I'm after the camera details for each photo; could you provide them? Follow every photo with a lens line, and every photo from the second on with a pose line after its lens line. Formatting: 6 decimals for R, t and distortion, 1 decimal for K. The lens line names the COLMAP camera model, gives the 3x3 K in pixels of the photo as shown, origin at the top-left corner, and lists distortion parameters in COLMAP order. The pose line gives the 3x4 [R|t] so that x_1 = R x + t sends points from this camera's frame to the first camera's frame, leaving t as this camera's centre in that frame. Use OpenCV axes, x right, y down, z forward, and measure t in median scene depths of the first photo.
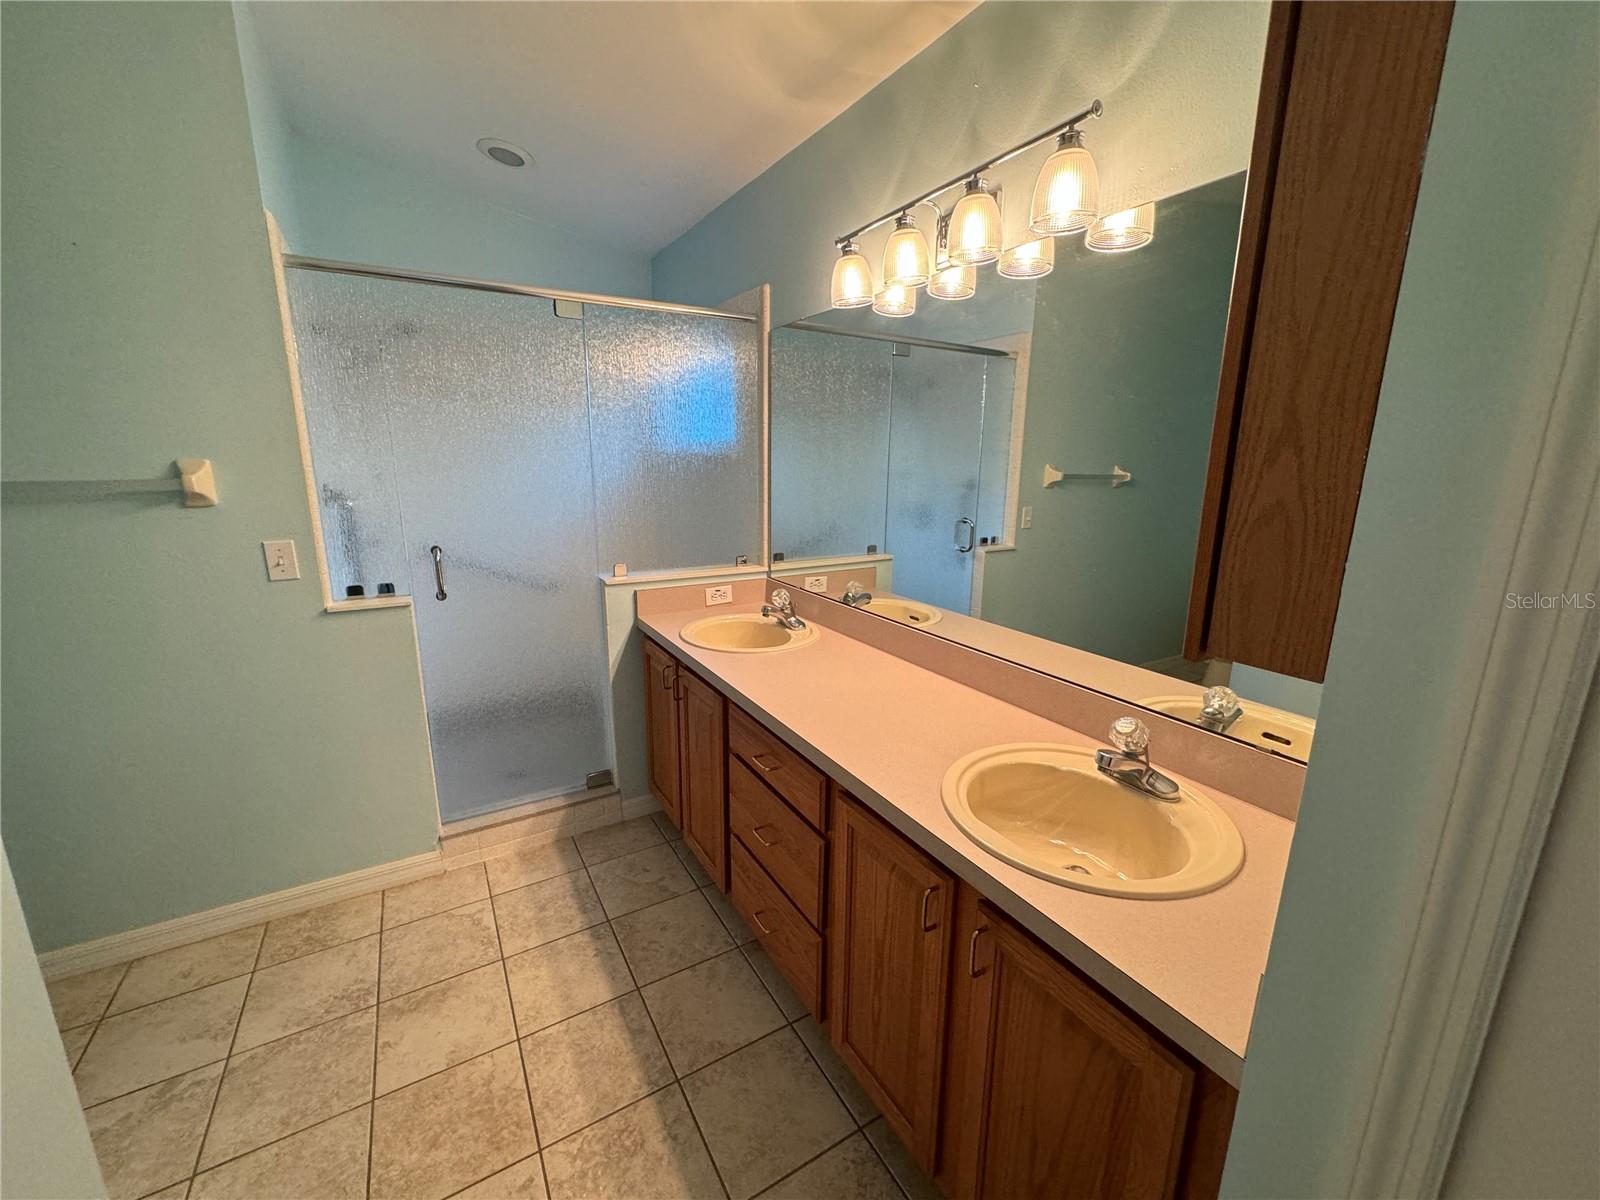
lens RADIAL K [[638.0, 0, 797.8], [0, 638.0, 597.7], [0, 0, 1]] dist [-0.001238, 0.000027]
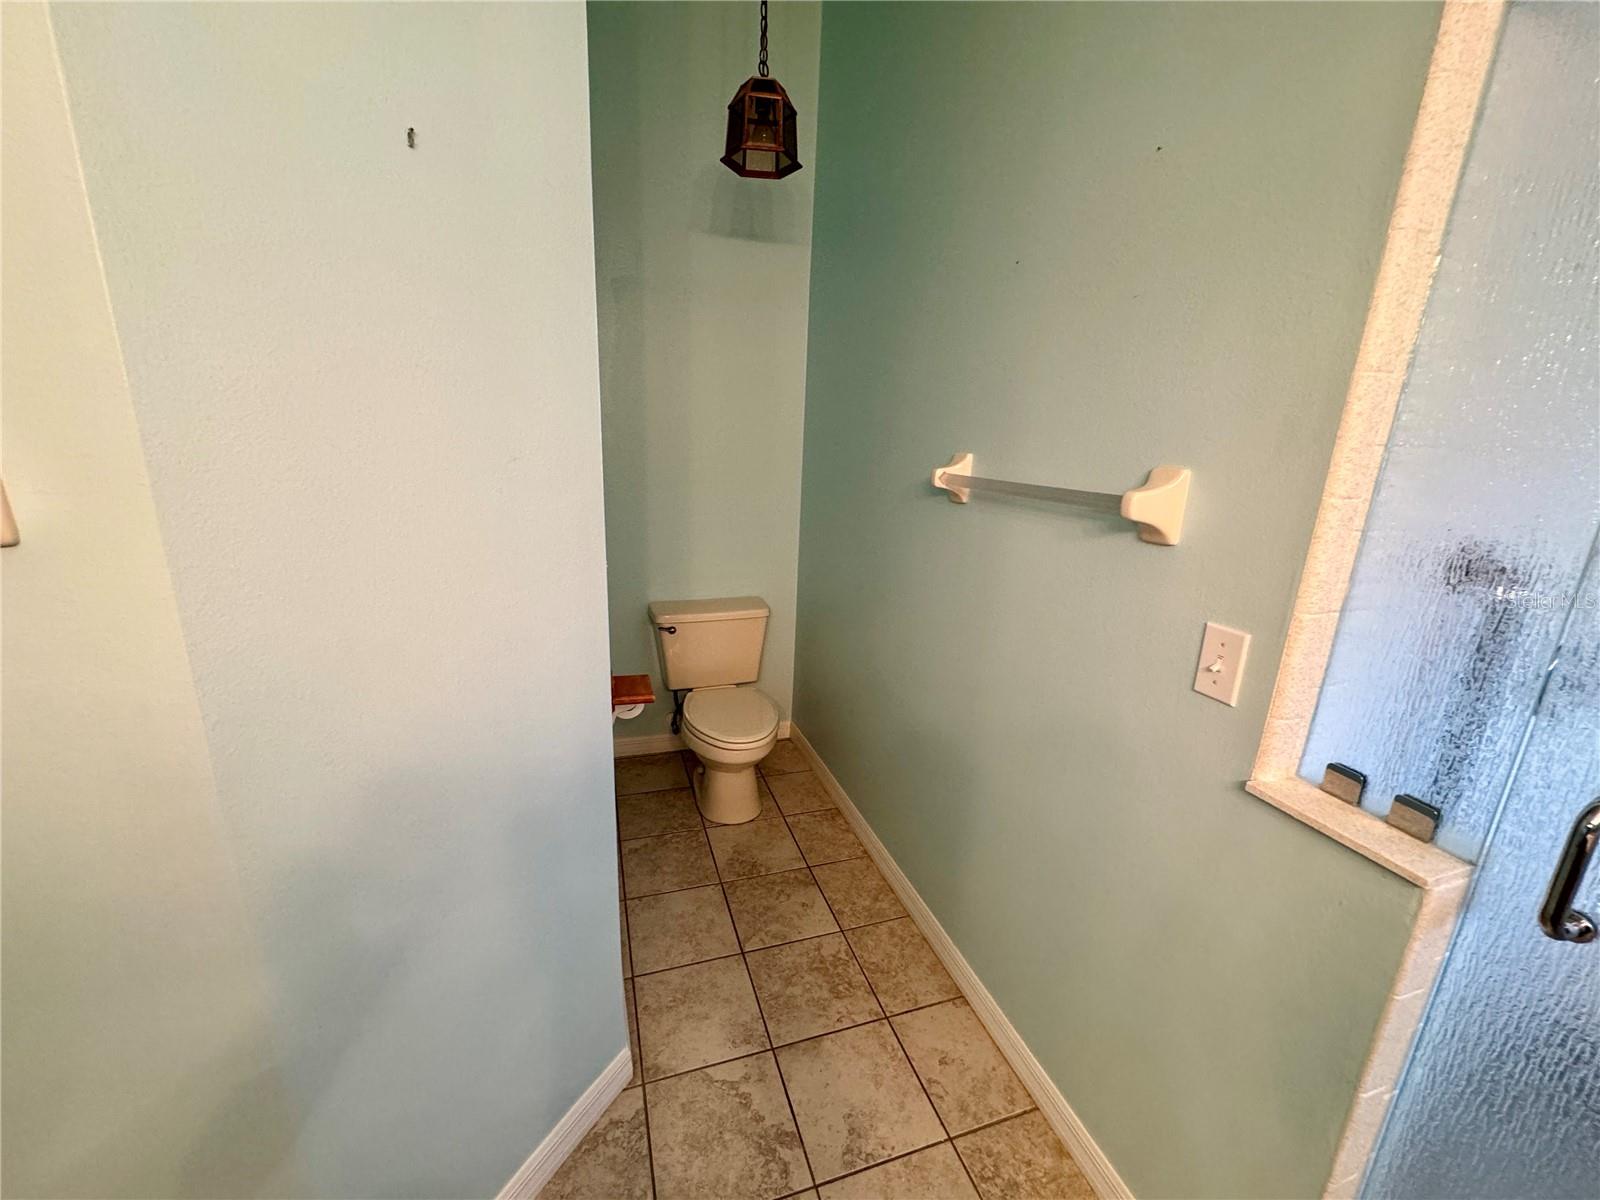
lens RADIAL K [[638.0, 0, 797.8], [0, 638.0, 597.7], [0, 0, 1]] dist [-0.001238, 0.000027]
pose [[-0.214682, 0.231118, -0.948945, -0.241790], [-0.252538, 0.925422, 0.282522, -0.170574], [0.943470, 0.300297, -0.140306, 0.725813]]
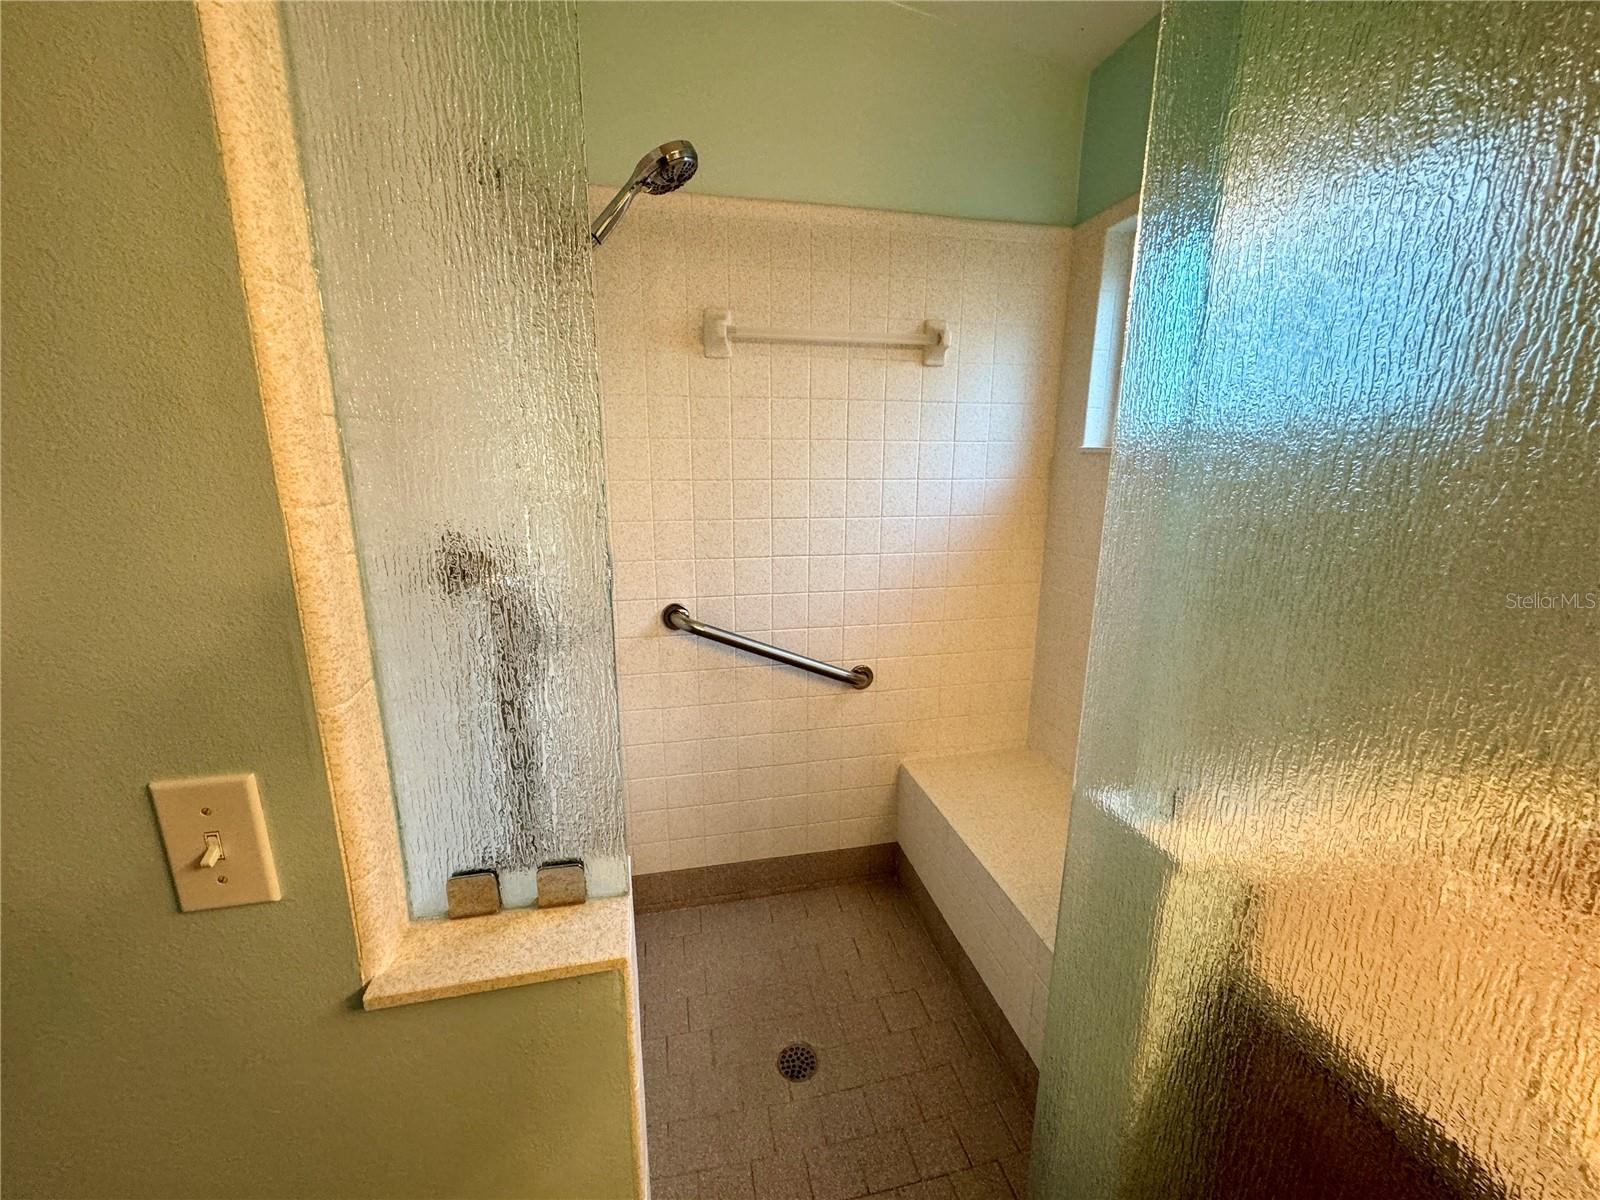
lens RADIAL K [[638.0, 0, 797.8], [0, 638.0, 597.7], [0, 0, 1]] dist [-0.001238, 0.000027]
pose [[0.946926, 0.062114, -0.315392, -0.493409], [-0.060259, 0.998060, 0.015640, -0.184073], [0.315752, 0.004195, 0.948833, 0.818598]]
